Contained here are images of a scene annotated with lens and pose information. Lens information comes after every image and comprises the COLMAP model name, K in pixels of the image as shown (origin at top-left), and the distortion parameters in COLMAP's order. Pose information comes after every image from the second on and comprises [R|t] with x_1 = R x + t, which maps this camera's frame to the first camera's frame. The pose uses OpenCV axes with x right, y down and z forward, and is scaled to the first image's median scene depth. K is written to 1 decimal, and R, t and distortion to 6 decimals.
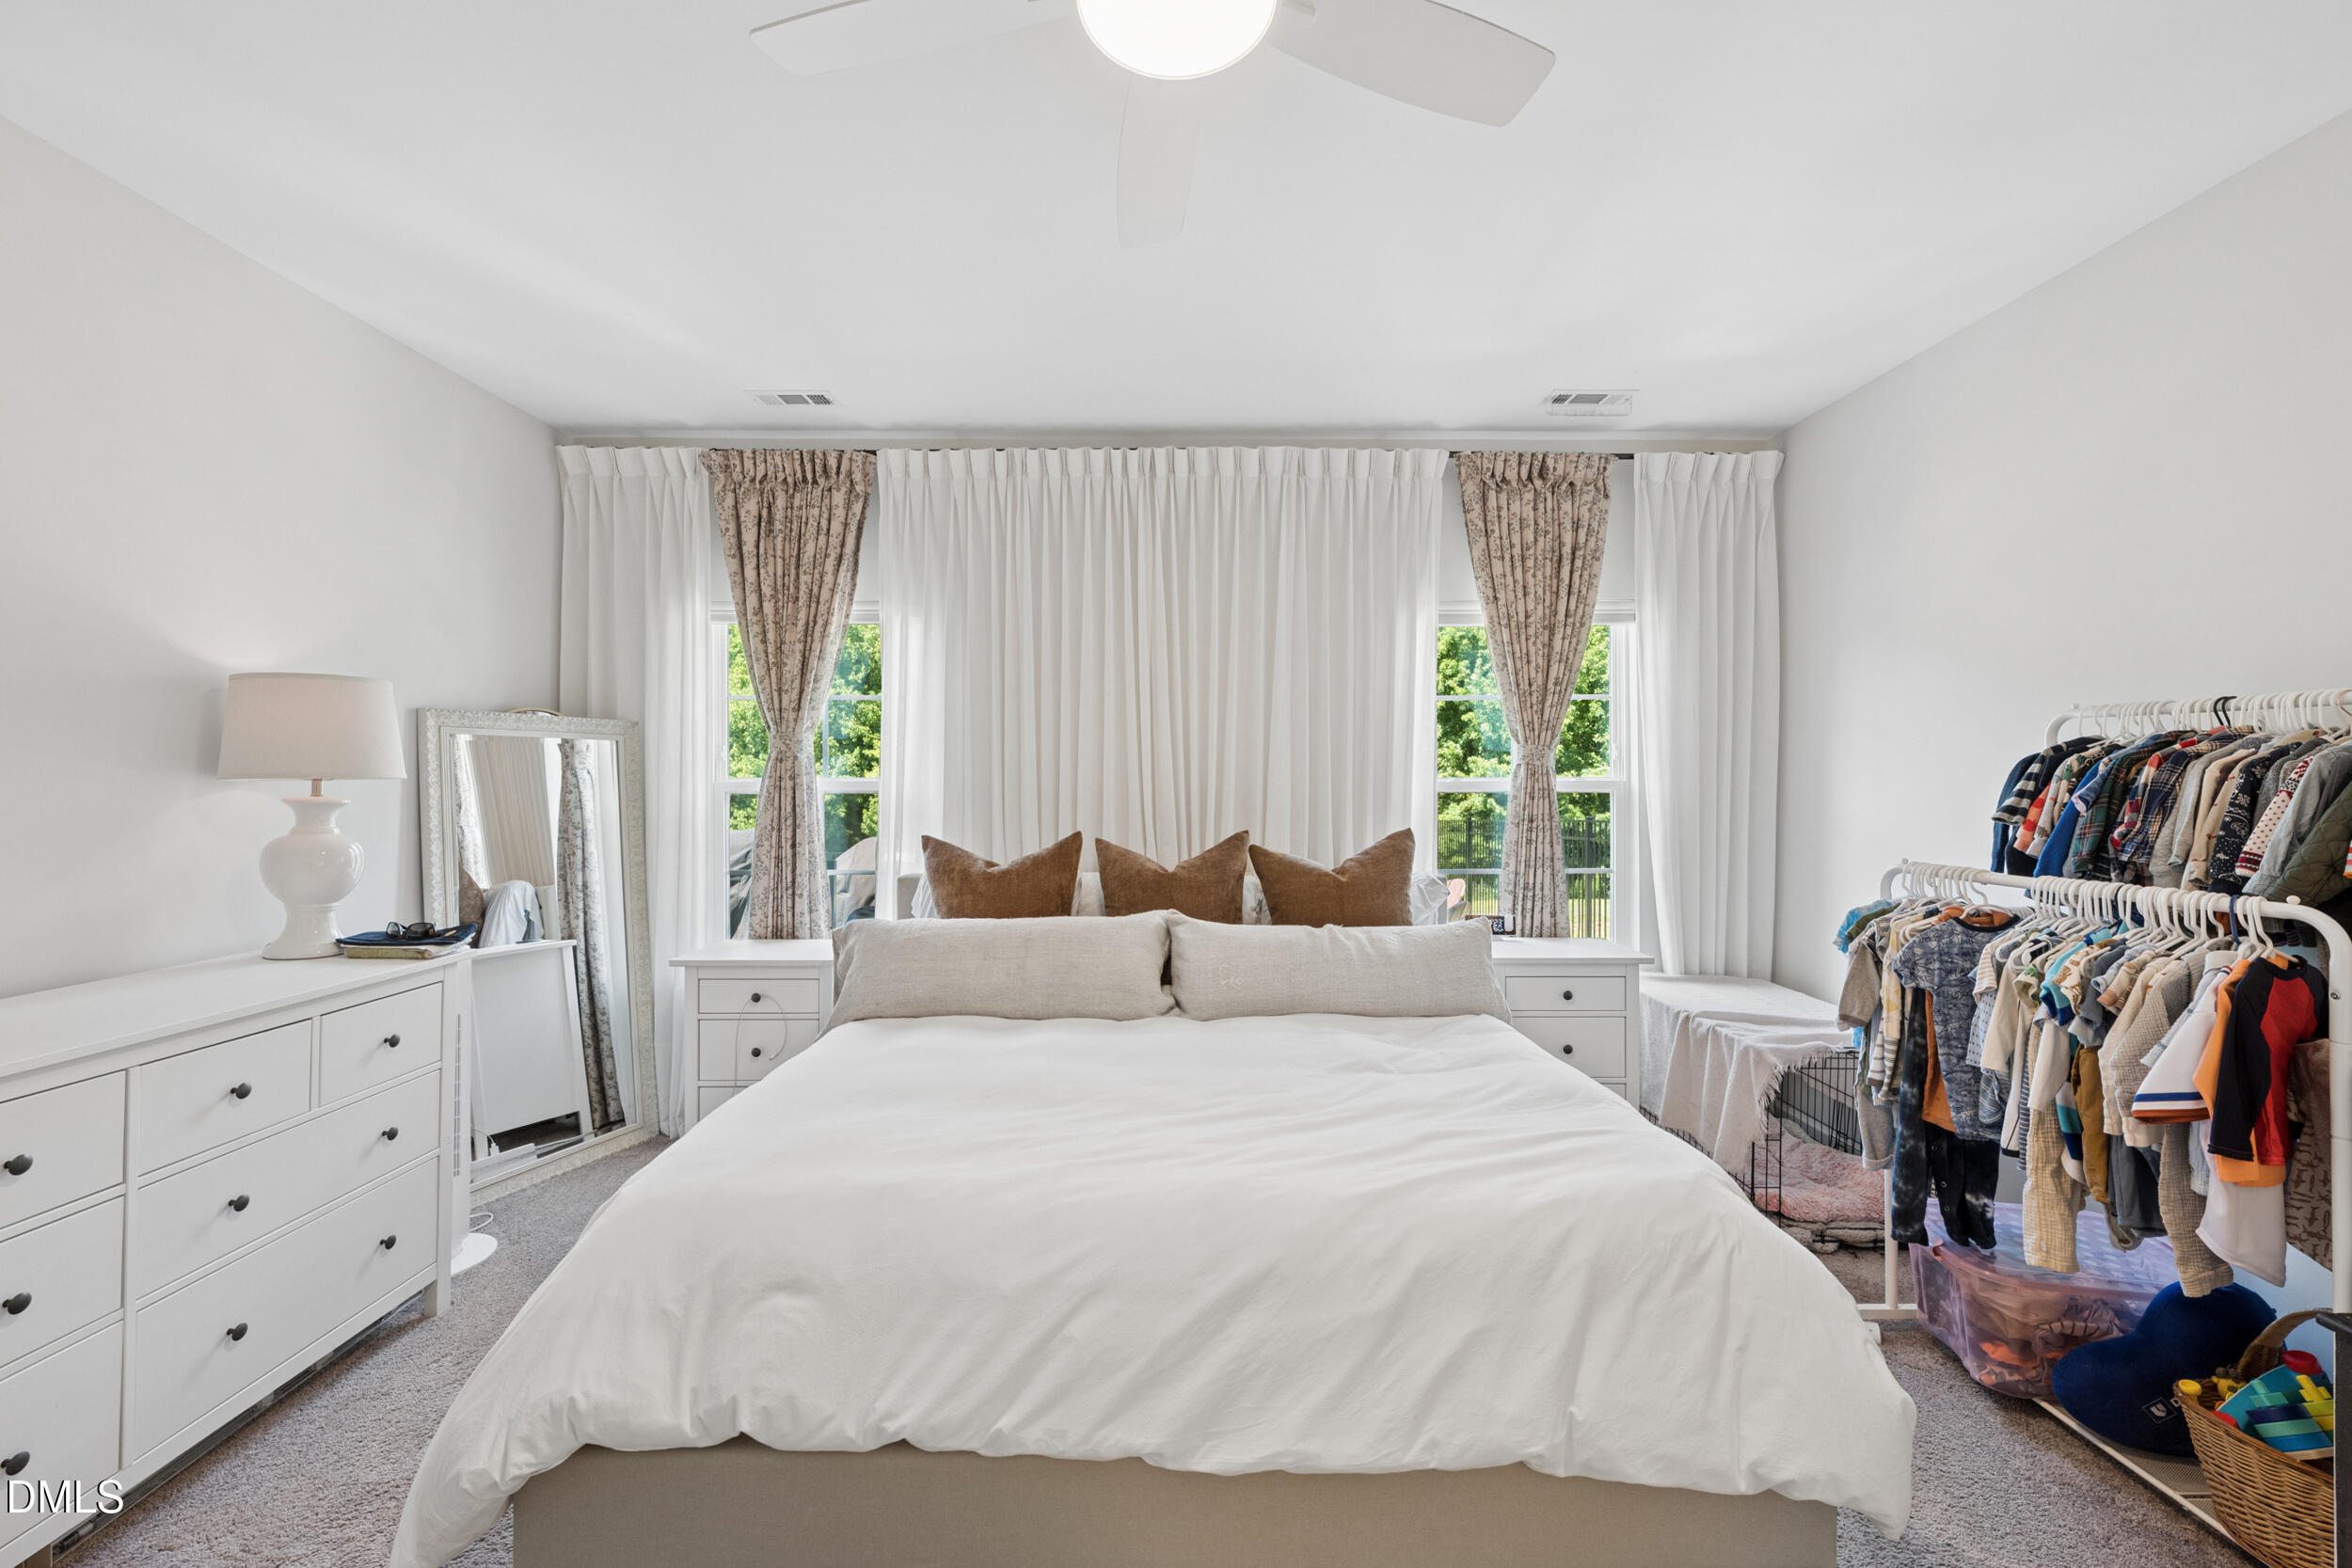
lens RADIAL K [[928.9, 0, 1171.8], [0, 928.9, 785.2], [0, 0, 1]] dist [-0.002558, 0.000099]
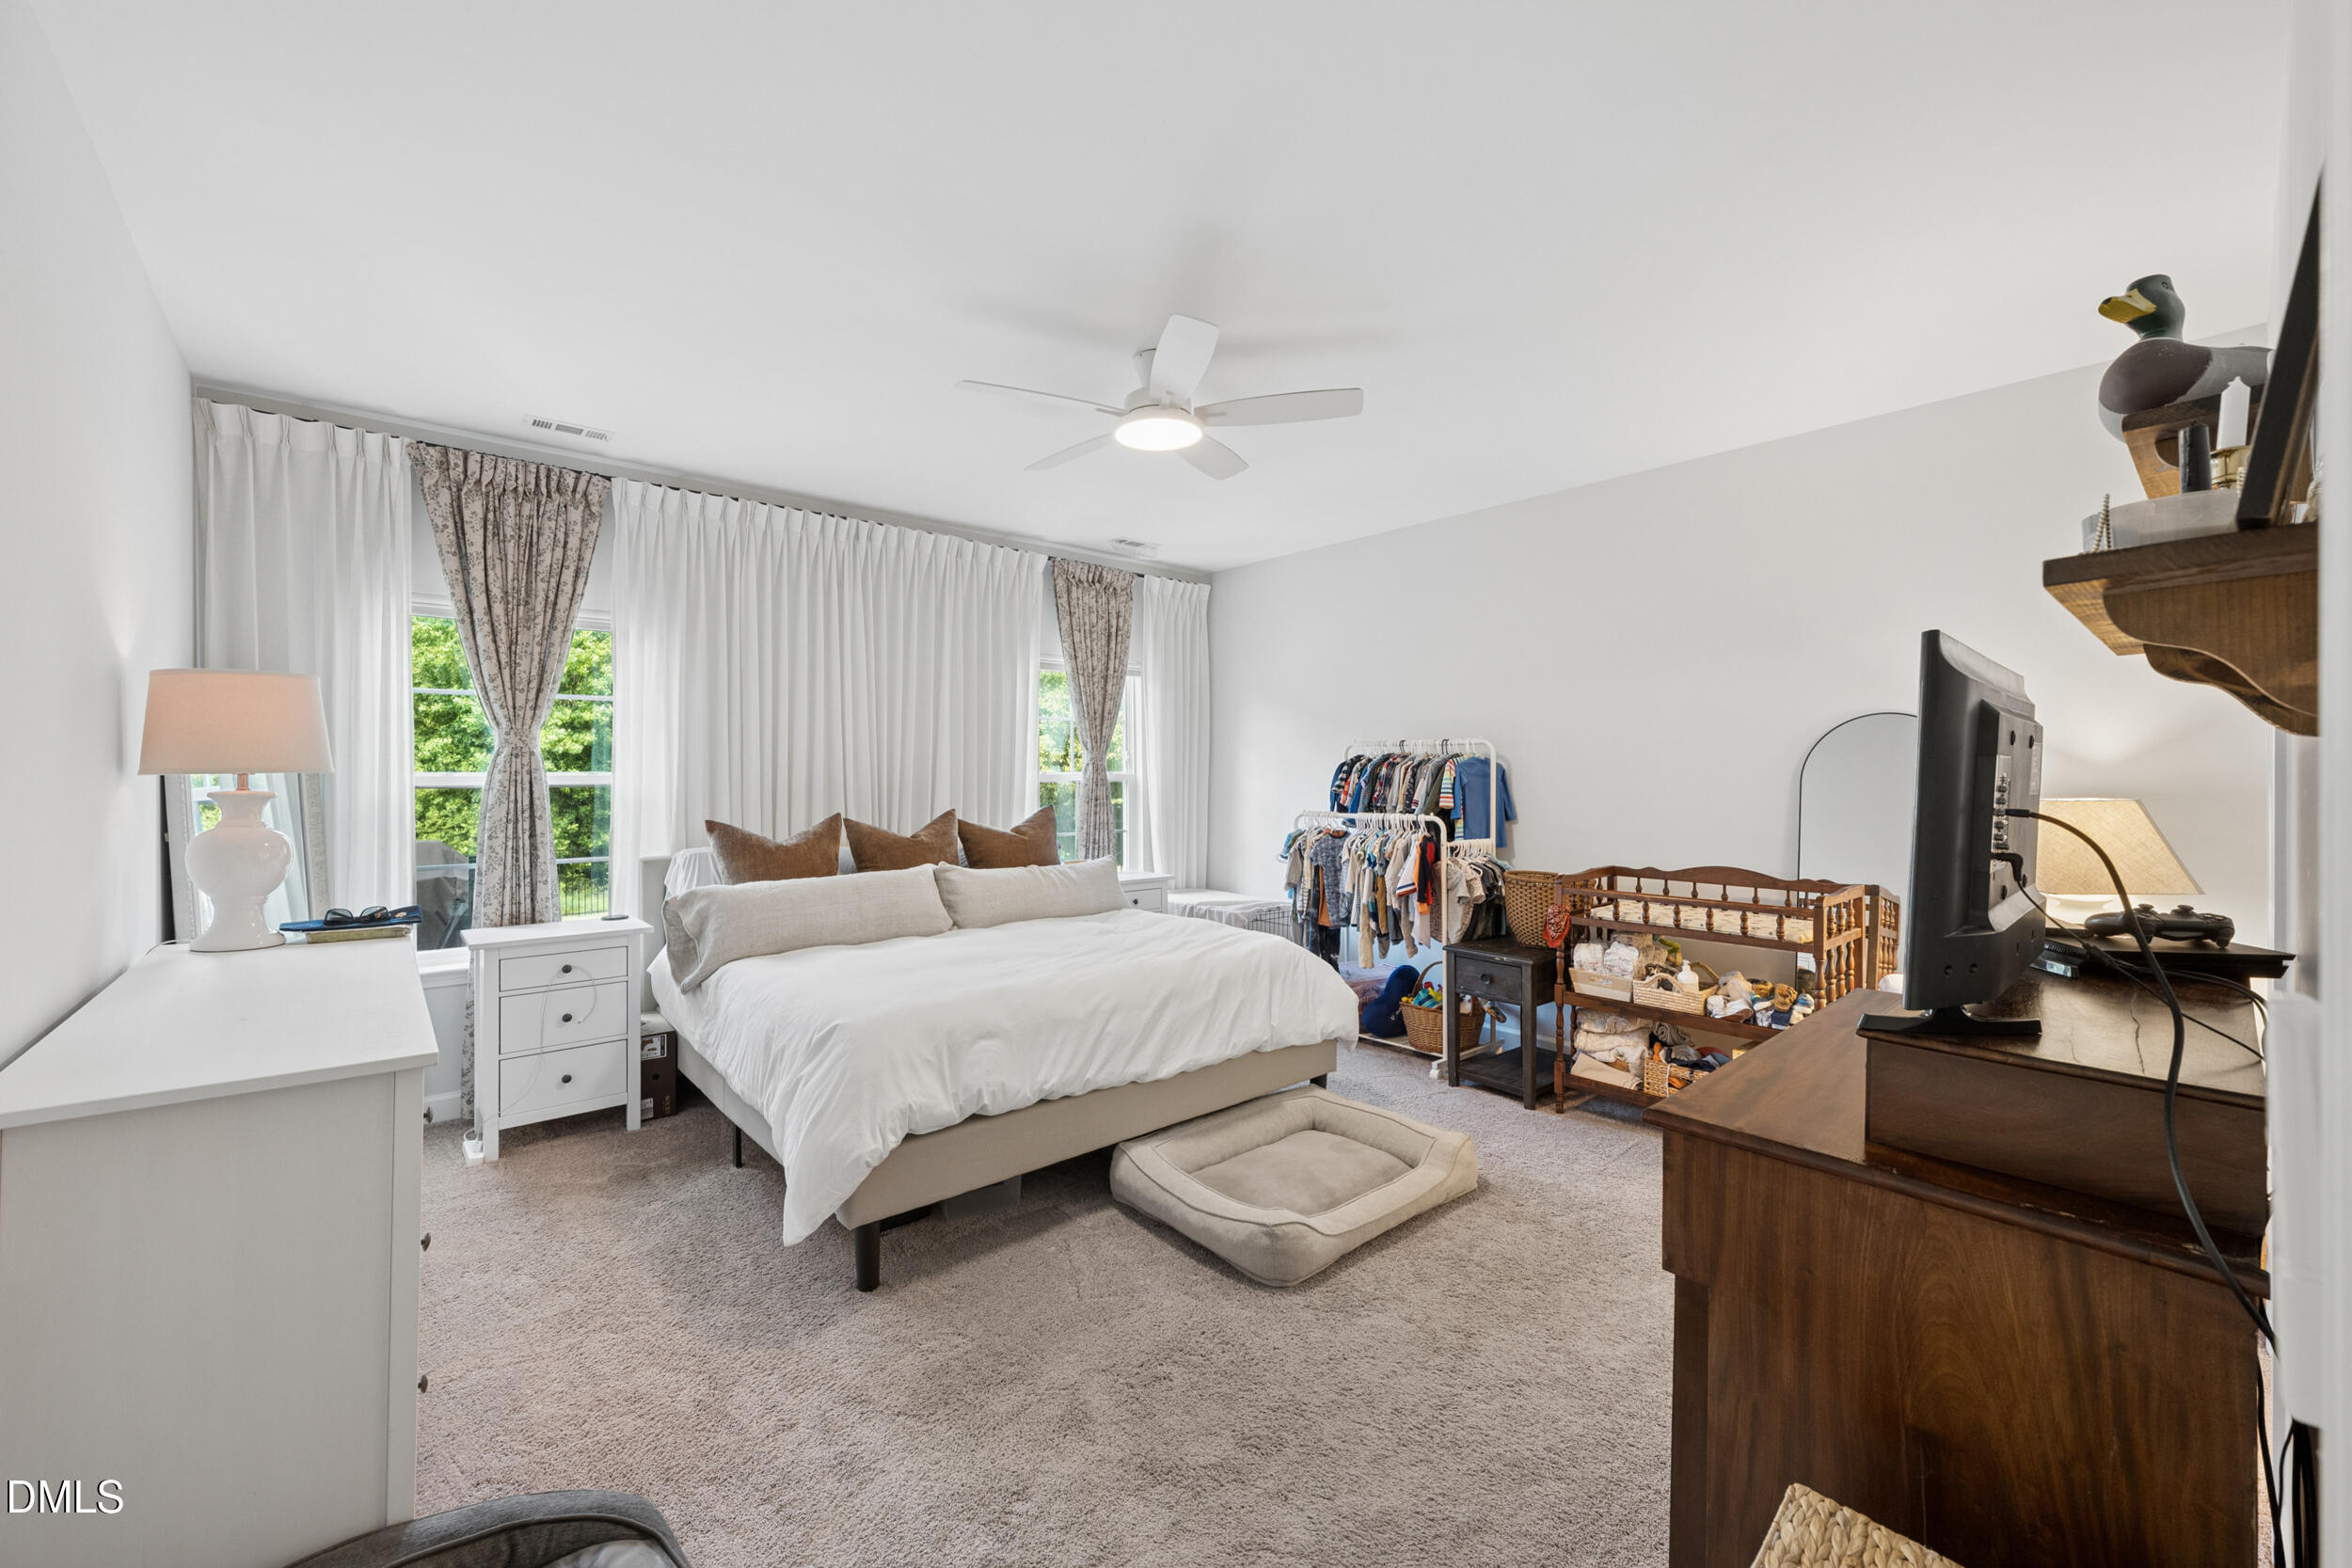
lens RADIAL K [[928.9, 0, 1175.5], [0, 928.9, 779.7], [0, 0, 1]] dist [-0.002558, 0.000099]
pose [[0.757889, -0.005013, 0.652365, -0.873945], [0.005235, 0.999985, 0.001602, 0.004586], [-0.652363, 0.002201, 0.757904, -0.459836]]
